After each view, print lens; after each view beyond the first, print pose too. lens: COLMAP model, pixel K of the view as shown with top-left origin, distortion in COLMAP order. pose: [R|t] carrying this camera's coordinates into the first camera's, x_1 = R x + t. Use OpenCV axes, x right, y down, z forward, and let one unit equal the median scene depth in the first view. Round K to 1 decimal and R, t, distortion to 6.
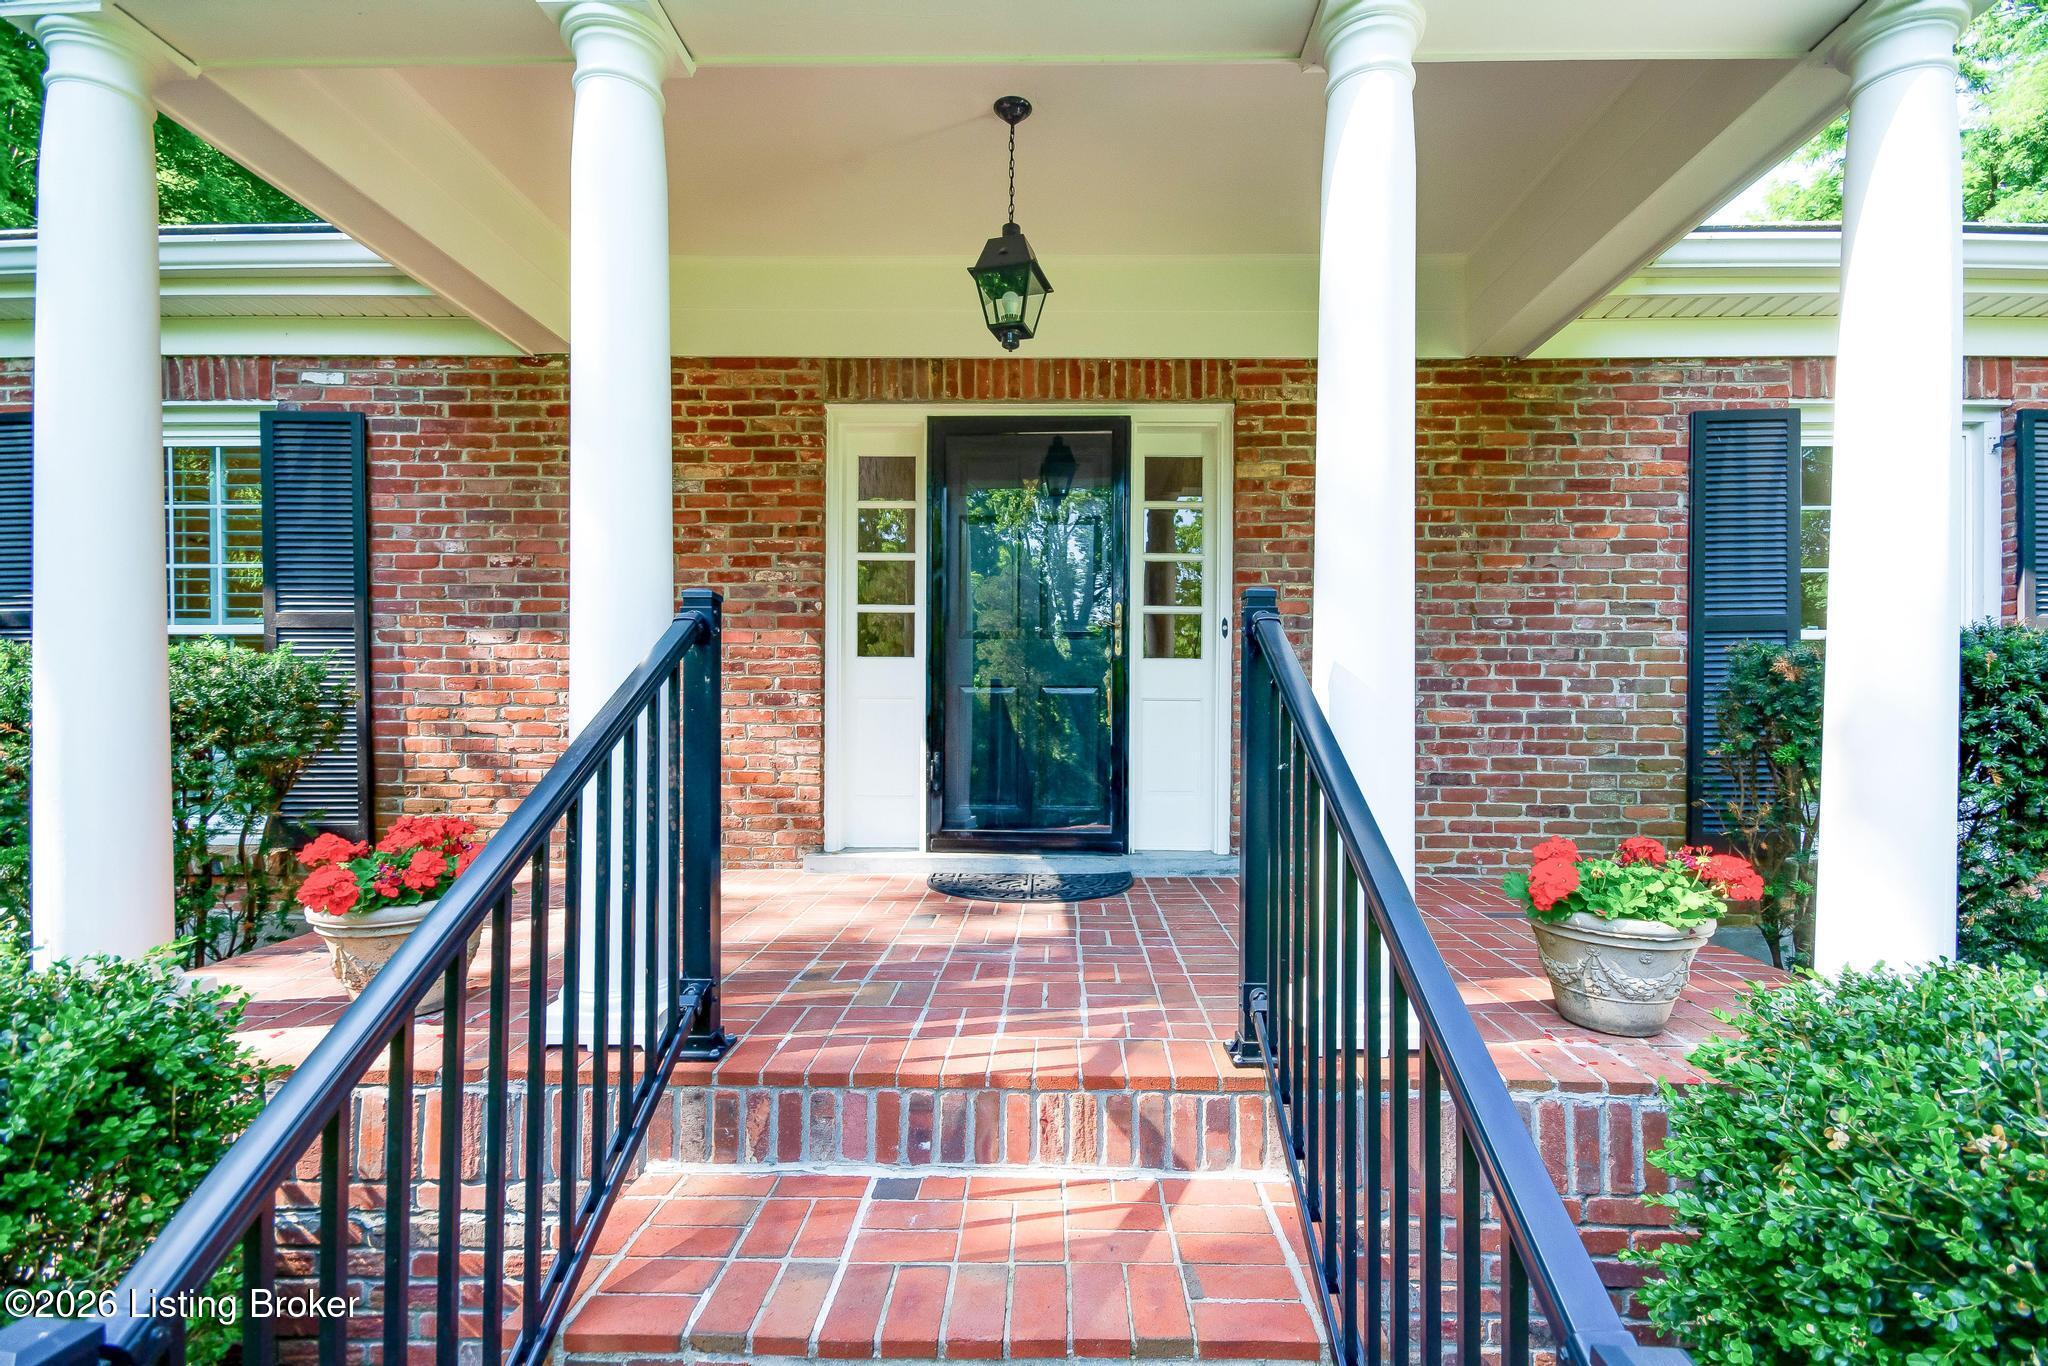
lens RADIAL K [[942.4, 0, 1024.0], [0, 942.4, 683.0], [0, 0, 1]] dist [0.000979, -0.000174]
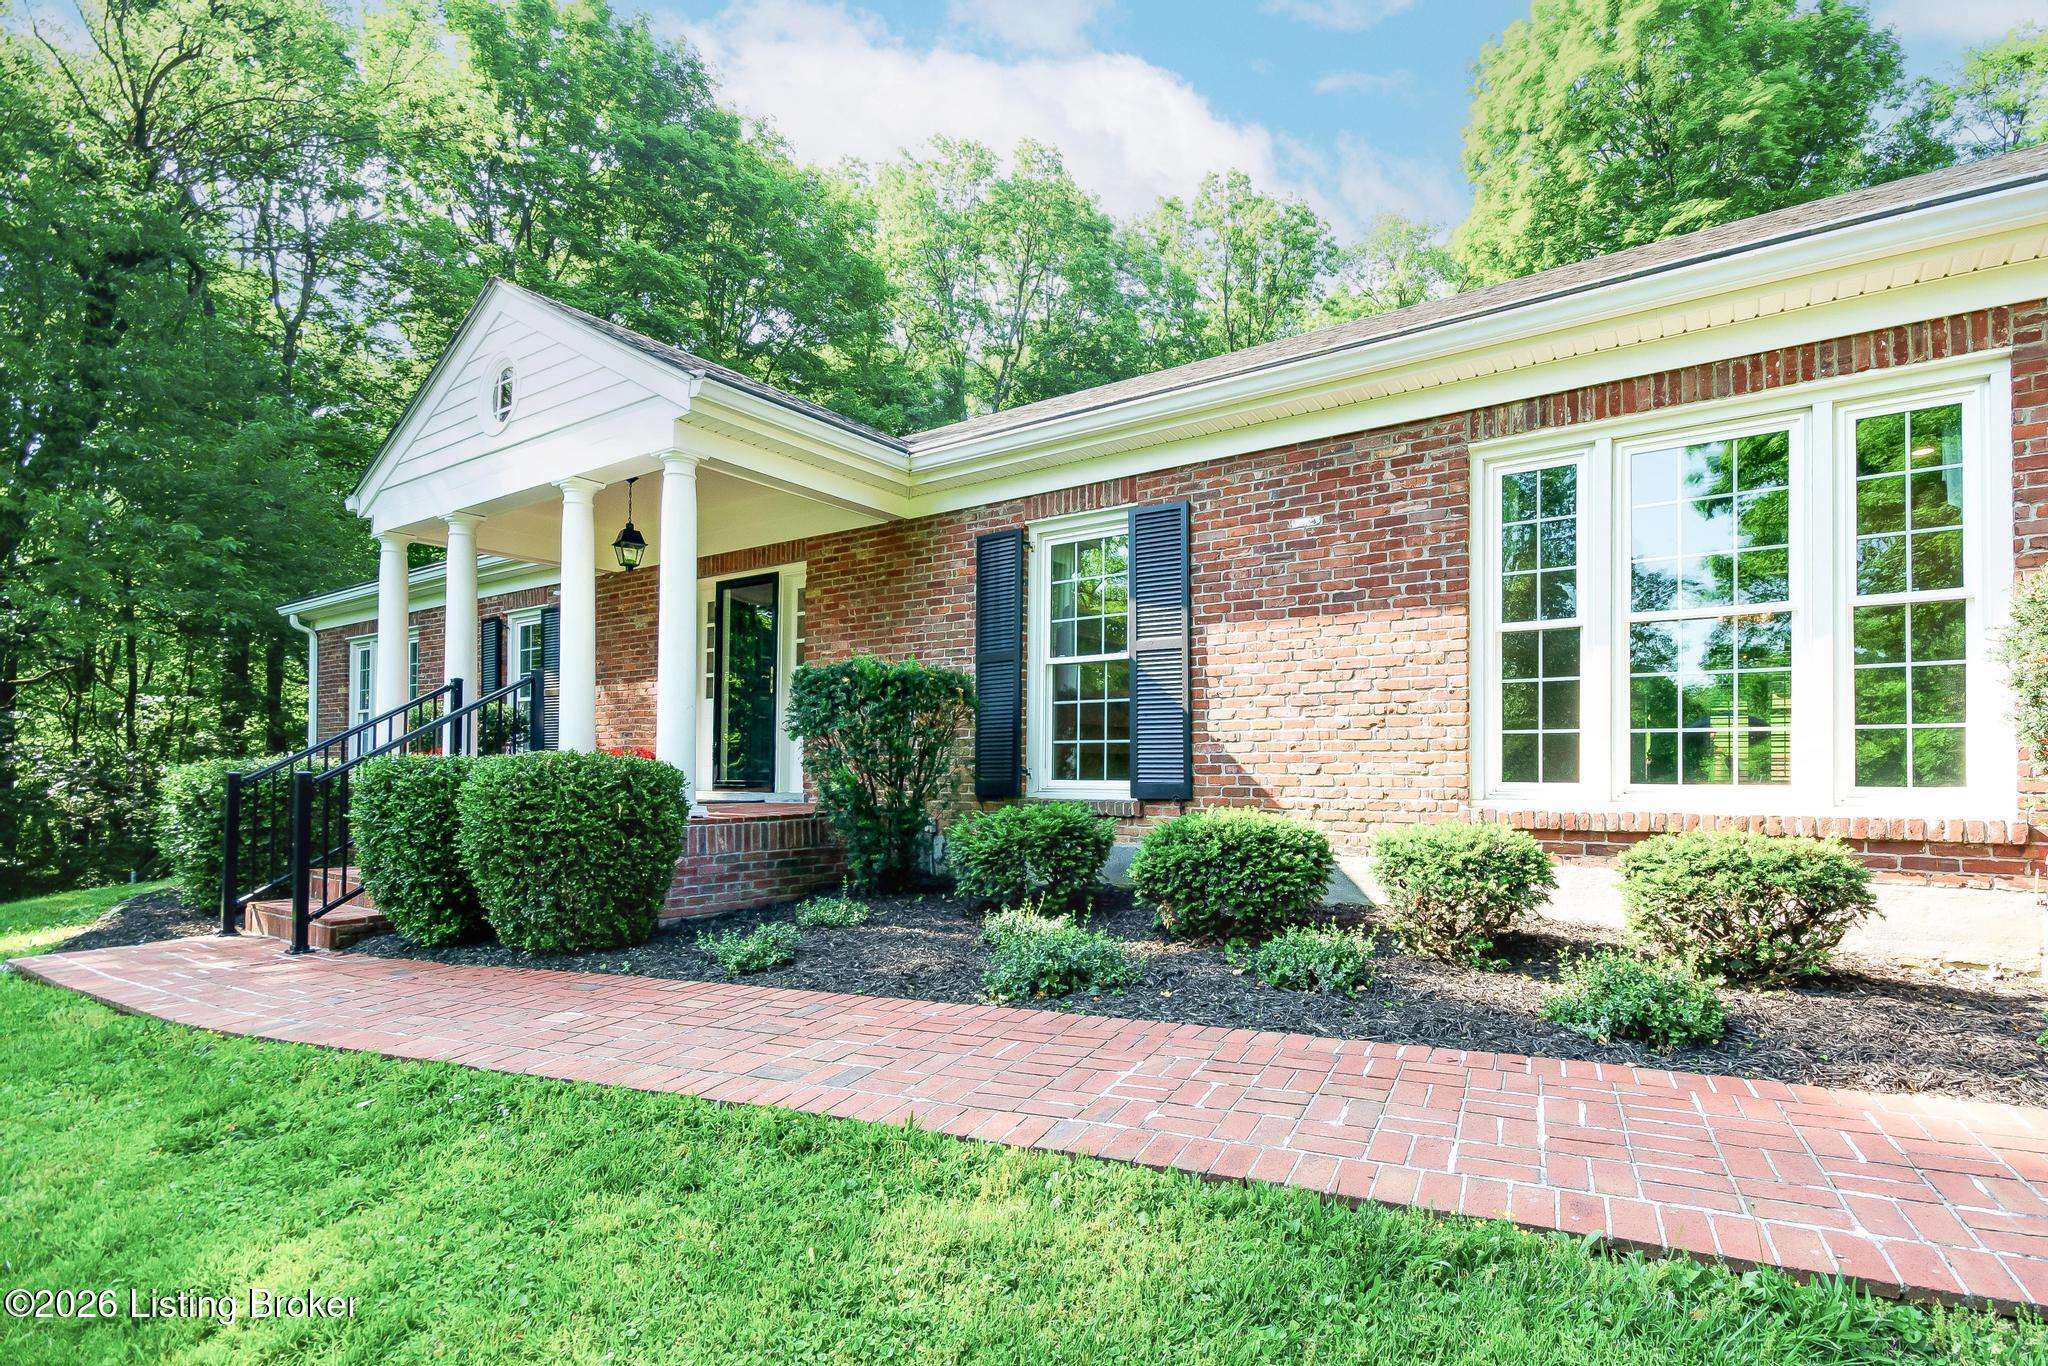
lens RADIAL K [[942.4, 0, 1024.0], [0, 942.4, 683.0], [0, 0, 1]] dist [0.000979, -0.000174]
pose [[0.840926, -0.050819, -0.538759, 1.680967], [0.008028, 0.996643, -0.081479, 0.119385], [0.541091, 0.064192, 0.838510, -0.379809]]
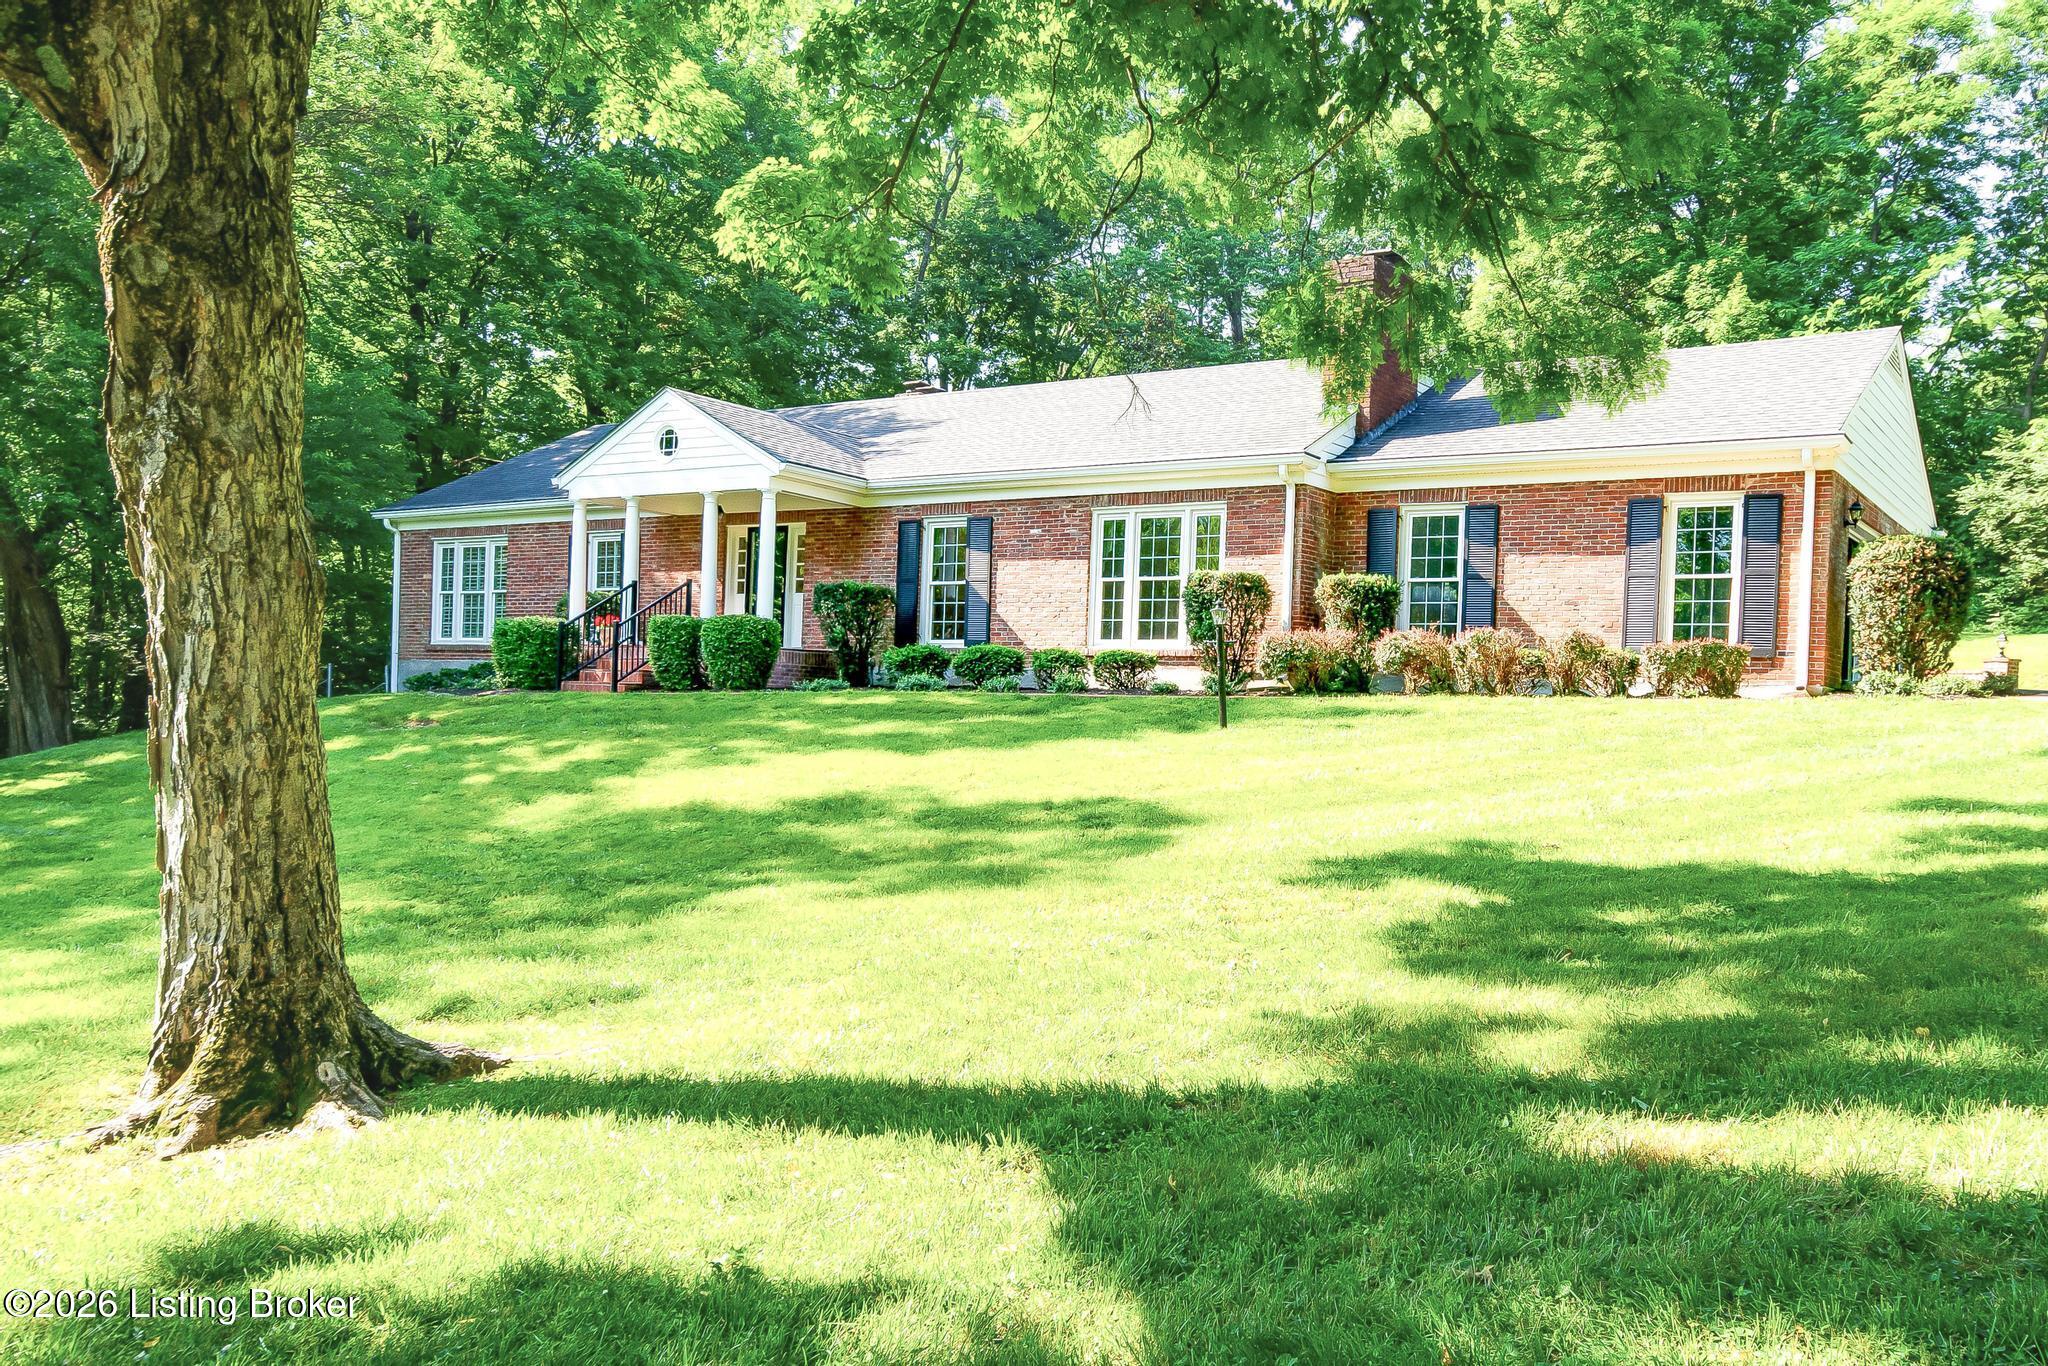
lens RADIAL K [[1245.3, 0, 1024.0], [0, 1245.3, 683.0], [0, 0, 1]] dist [-0.001175, -0.000607]
pose [[0.871537, 0.020756, -0.489890, 3.378284], [-0.023574, 0.999722, 0.000418, 0.304066], [0.489763, 0.011184, 0.871784, -2.794980]]
